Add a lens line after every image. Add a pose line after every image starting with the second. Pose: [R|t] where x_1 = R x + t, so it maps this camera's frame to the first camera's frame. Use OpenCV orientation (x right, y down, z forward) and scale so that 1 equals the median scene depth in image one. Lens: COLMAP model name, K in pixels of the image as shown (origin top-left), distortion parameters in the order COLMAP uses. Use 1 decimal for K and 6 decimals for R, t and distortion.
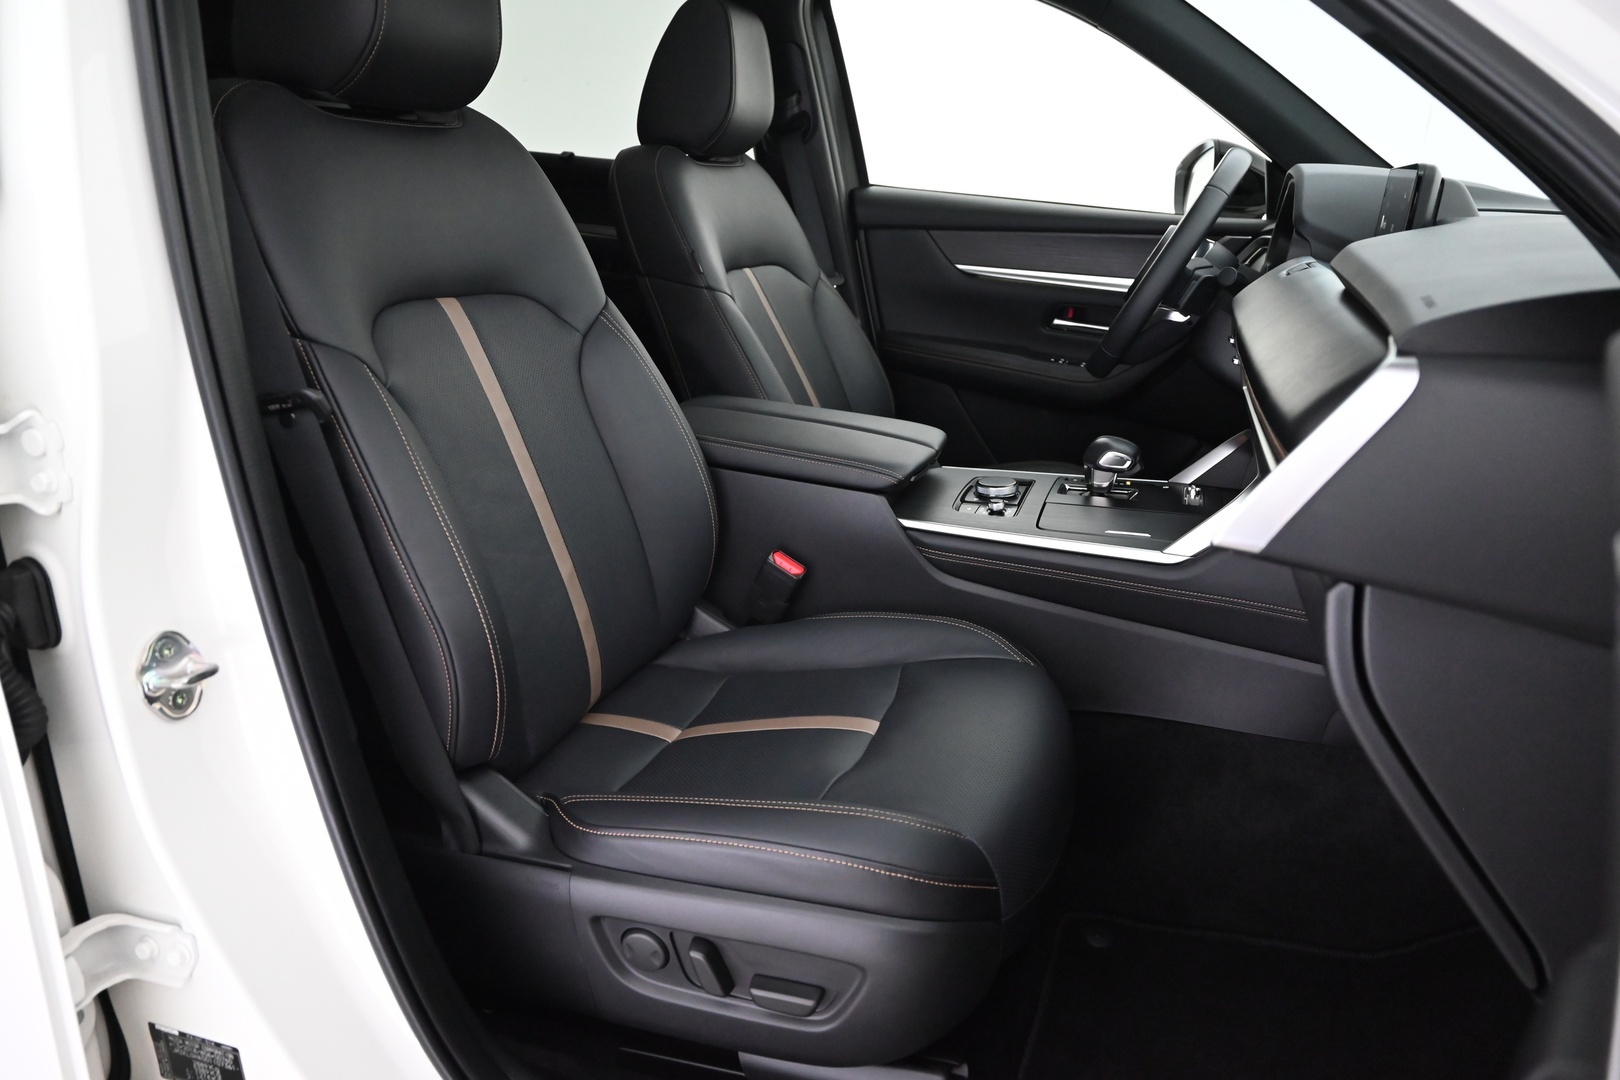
lens RADIAL K [[1107.4, 0, 820.3], [0, 1107.4, 540.0], [0, 0, 1]] dist [-0.001610, 0.004720]
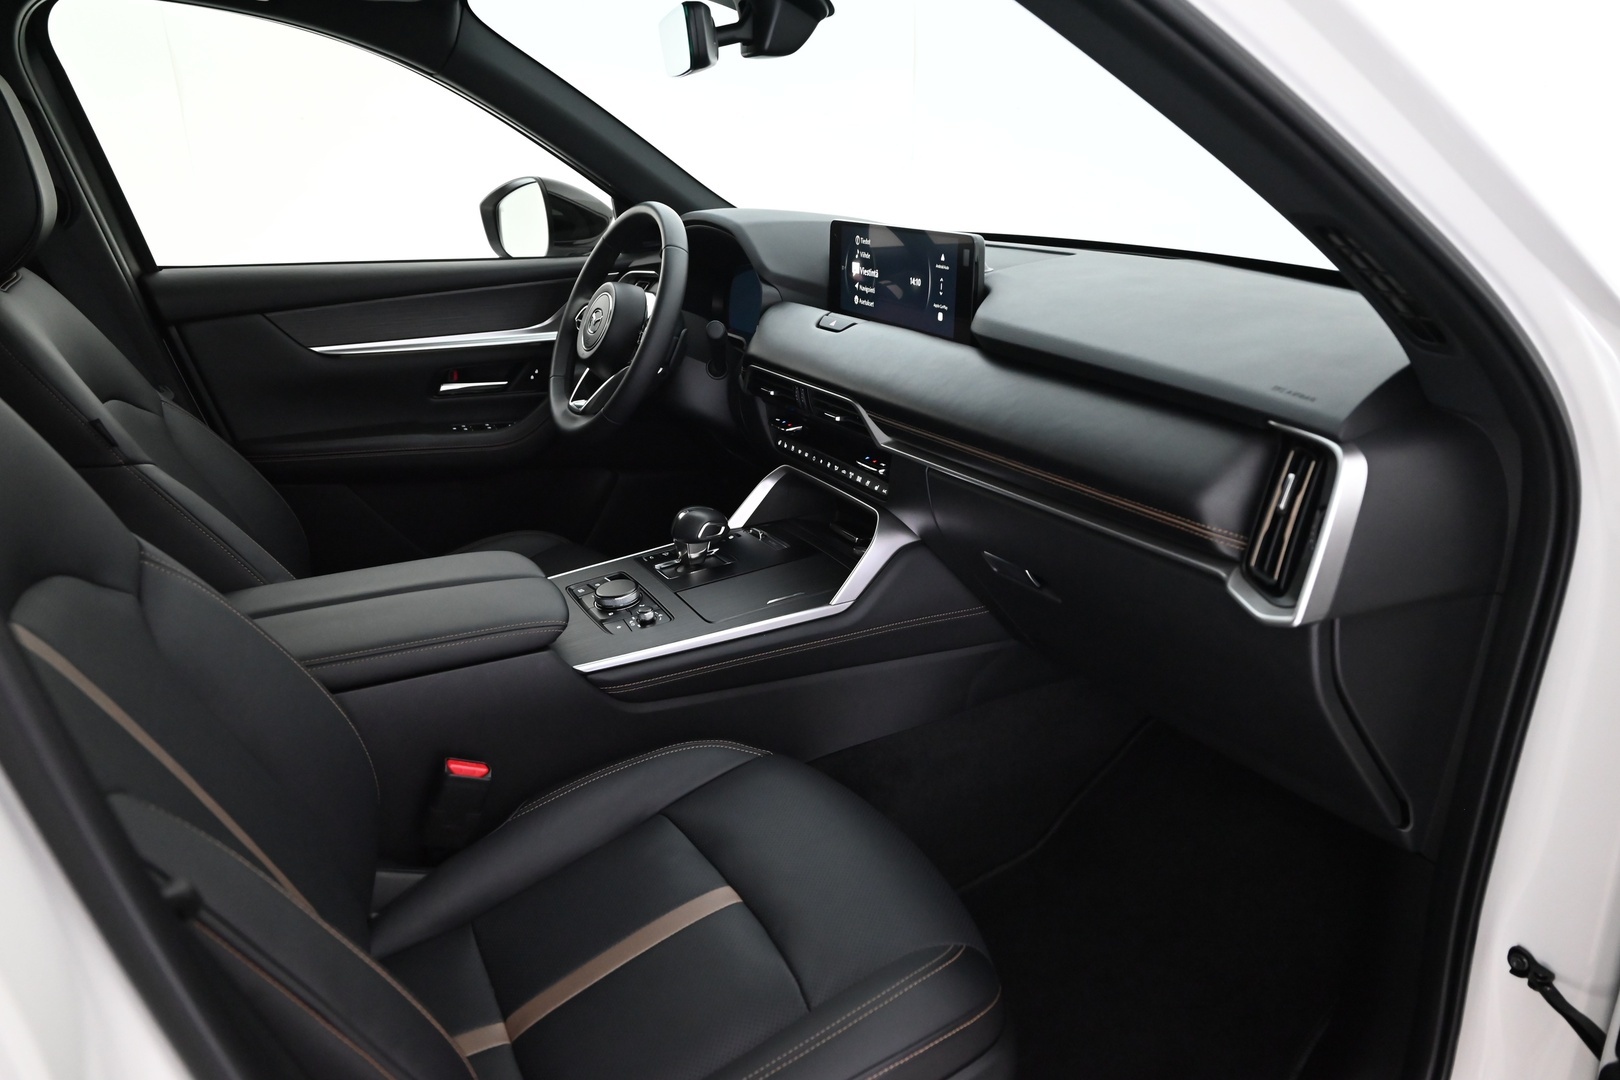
lens RADIAL K [[1107.4, 0, 820.3], [0, 1107.4, 540.0], [0, 0, 1]] dist [-0.001610, 0.004720]
pose [[0.668568, -0.304515, 0.678444, -0.240813], [0.281618, 0.948043, 0.148004, -0.124957], [-0.688264, 0.092111, 0.719589, 0.132073]]
